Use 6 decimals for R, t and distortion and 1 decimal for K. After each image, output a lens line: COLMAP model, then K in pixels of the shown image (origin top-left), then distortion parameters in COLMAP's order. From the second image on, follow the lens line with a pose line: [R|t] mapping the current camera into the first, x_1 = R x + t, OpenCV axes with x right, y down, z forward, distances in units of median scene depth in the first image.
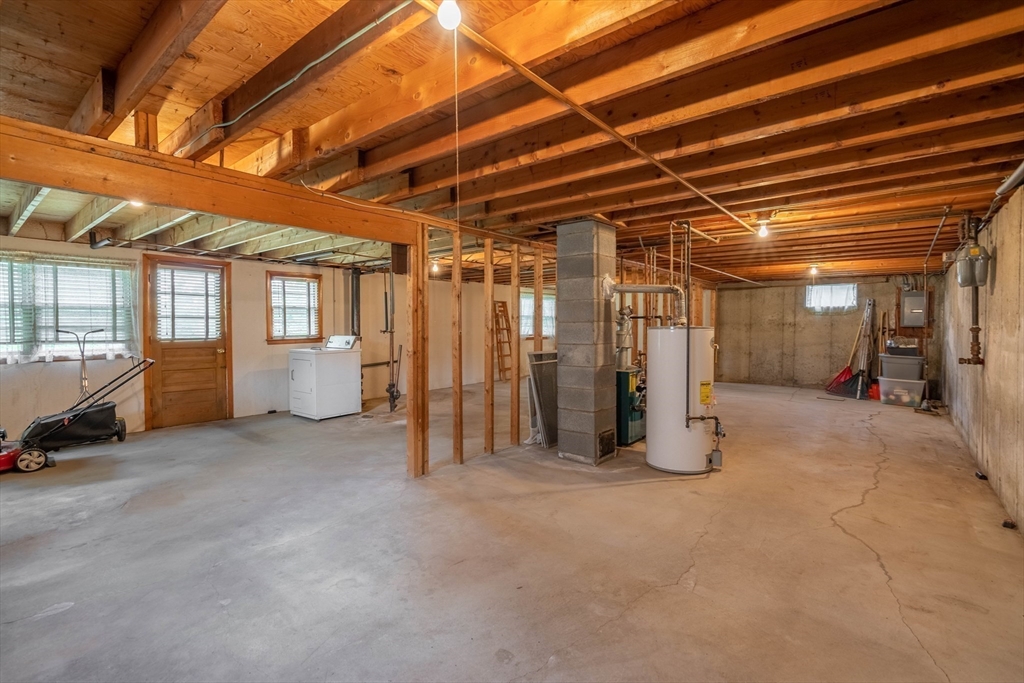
lens RADIAL K [[471.4, 0, 520.3], [0, 471.4, 335.0], [0, 0, 1]] dist [-0.006722, 0.003003]
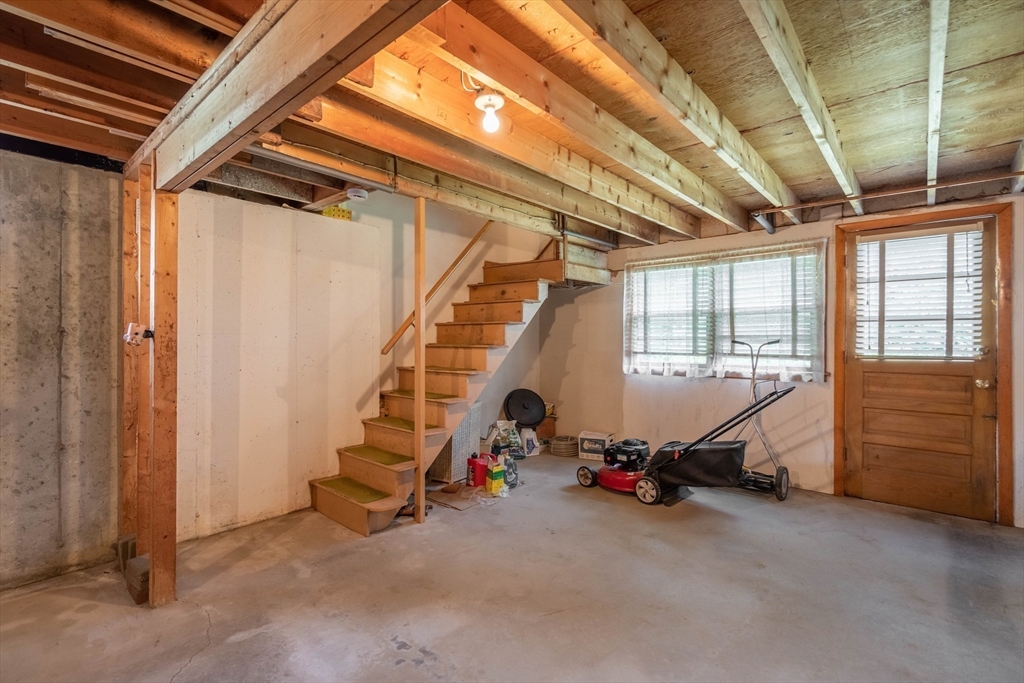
lens RADIAL K [[471.4, 0, 509.8], [0, 471.4, 341.5], [0, 0, 1]] dist [-0.006722, 0.003003]
pose [[-0.046188, 0.003310, -0.998927, -0.131657], [-0.018967, 0.999811, 0.004190, -0.004609], [0.998753, 0.019140, -0.046116, 0.619421]]
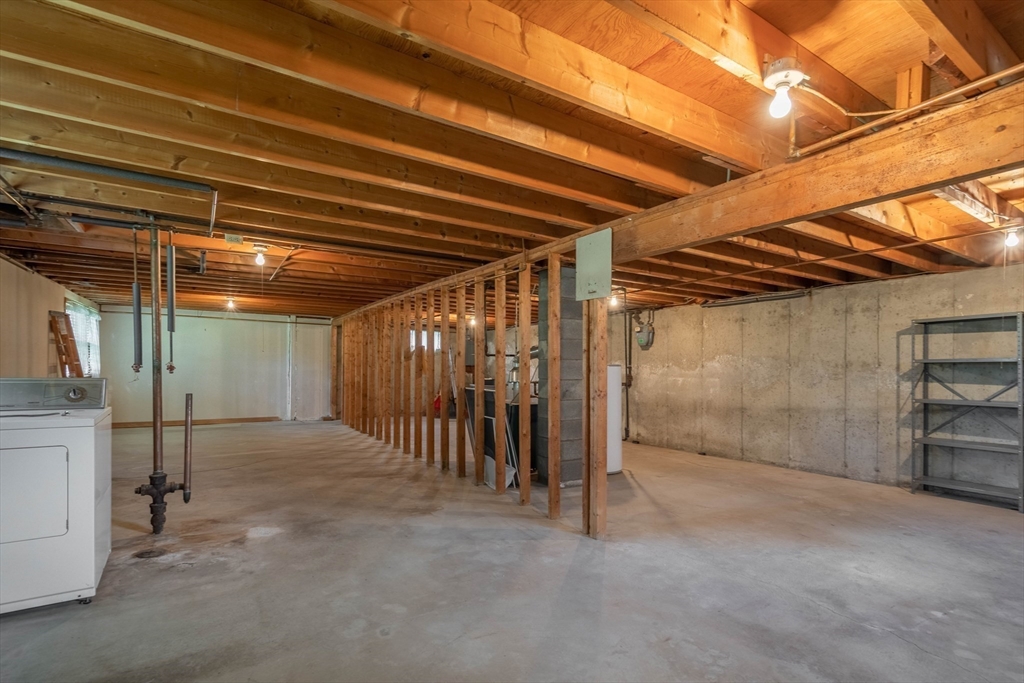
lens RADIAL K [[471.4, 0, 521.0], [0, 471.4, 373.9], [0, 0, 1]] dist [-0.006722, 0.003003]
pose [[0.316448, -0.009247, 0.948565, -0.802933], [0.006122, 0.999952, 0.007706, -0.002071], [-0.948590, 0.003369, 0.316489, 0.642722]]
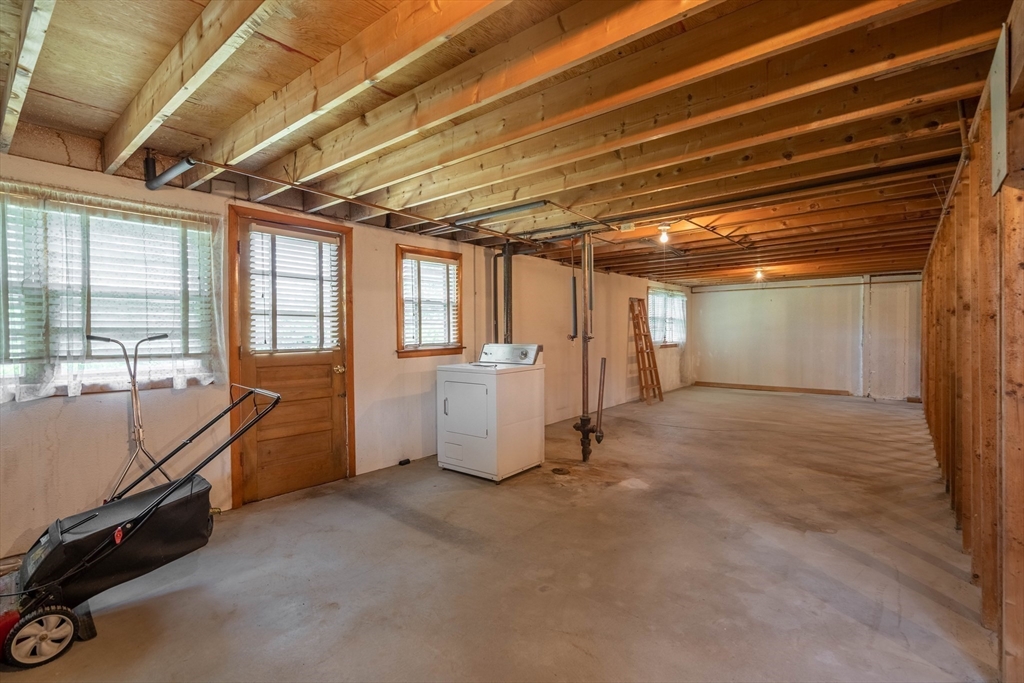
lens RADIAL K [[471.4, 0, 512.4], [0, 471.4, 339.9], [0, 0, 1]] dist [-0.006722, 0.003003]
pose [[0.999897, -0.004856, -0.013498, -0.477835], [0.004782, 0.999973, -0.005490, -0.000429], [0.013524, 0.005424, 0.999894, 0.454177]]
